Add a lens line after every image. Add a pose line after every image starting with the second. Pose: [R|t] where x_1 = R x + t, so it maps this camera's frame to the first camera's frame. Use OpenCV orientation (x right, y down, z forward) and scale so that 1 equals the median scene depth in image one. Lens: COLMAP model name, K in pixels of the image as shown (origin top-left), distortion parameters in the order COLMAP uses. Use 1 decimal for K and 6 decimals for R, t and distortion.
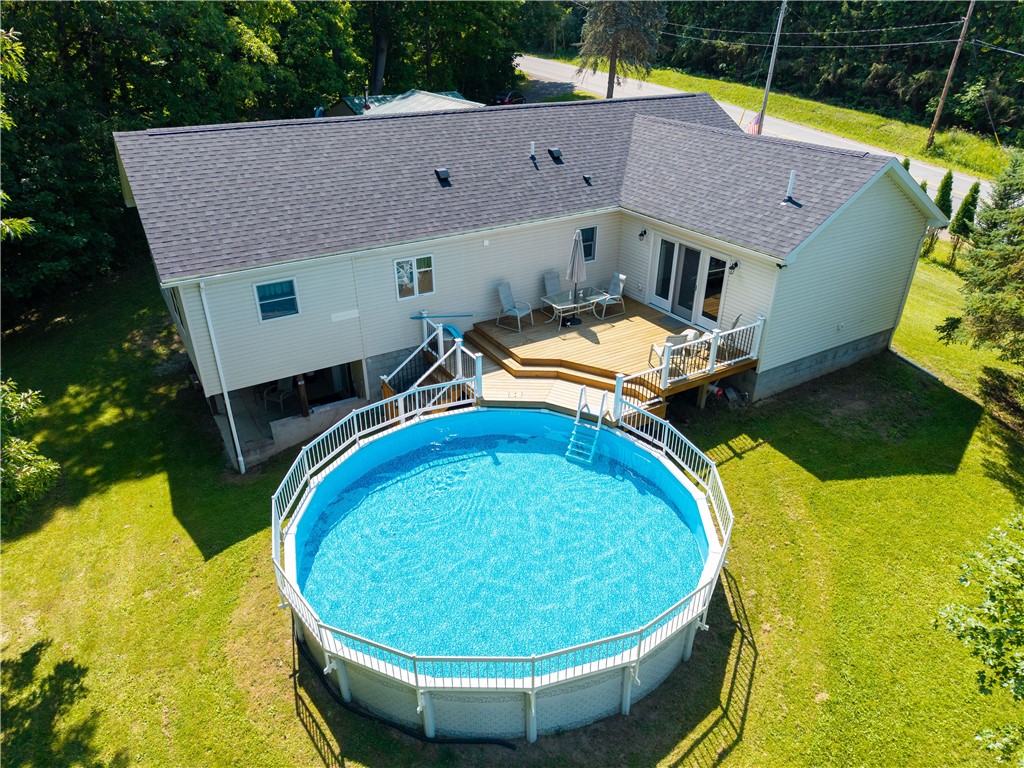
lens RADIAL K [[686.9, 0, 518.7], [0, 686.9, 393.0], [0, 0, 1]] dist [-0.012000, -0.006162]
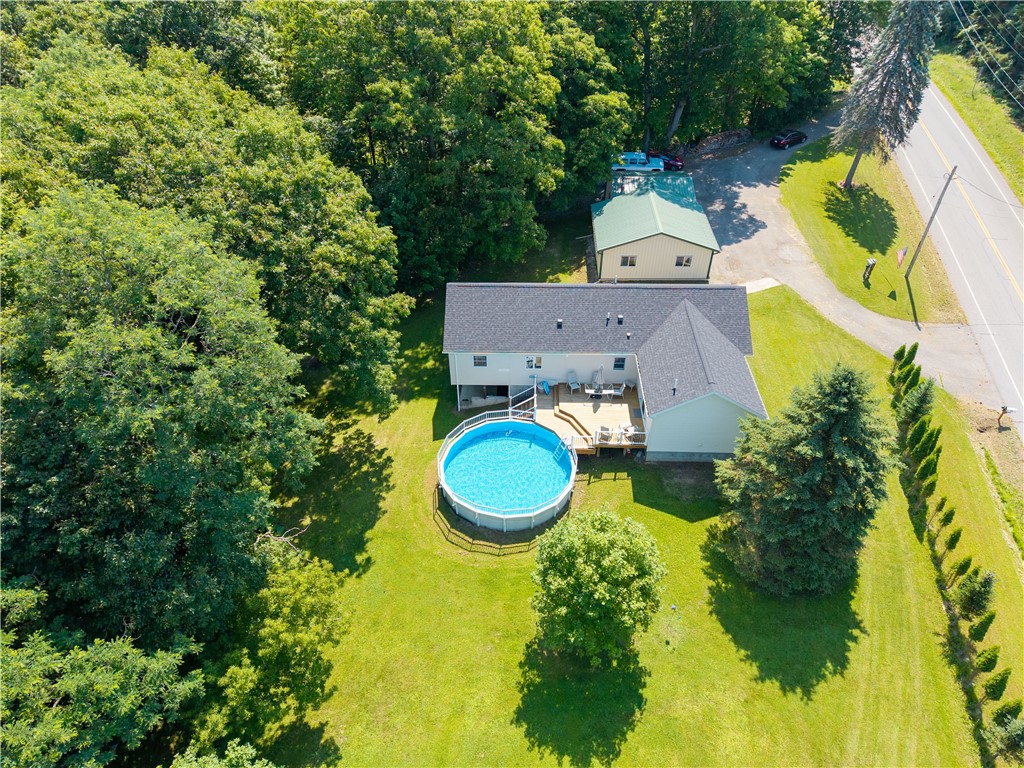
lens RADIAL K [[686.9, 0, 512.3], [0, 686.9, 380.2], [0, 0, 1]] dist [-0.012000, -0.006162]
pose [[0.835102, 0.345689, -0.427907, 0.920839], [-0.258201, 0.933189, 0.249982, -0.750790], [0.485734, -0.098275, 0.868565, -1.284843]]
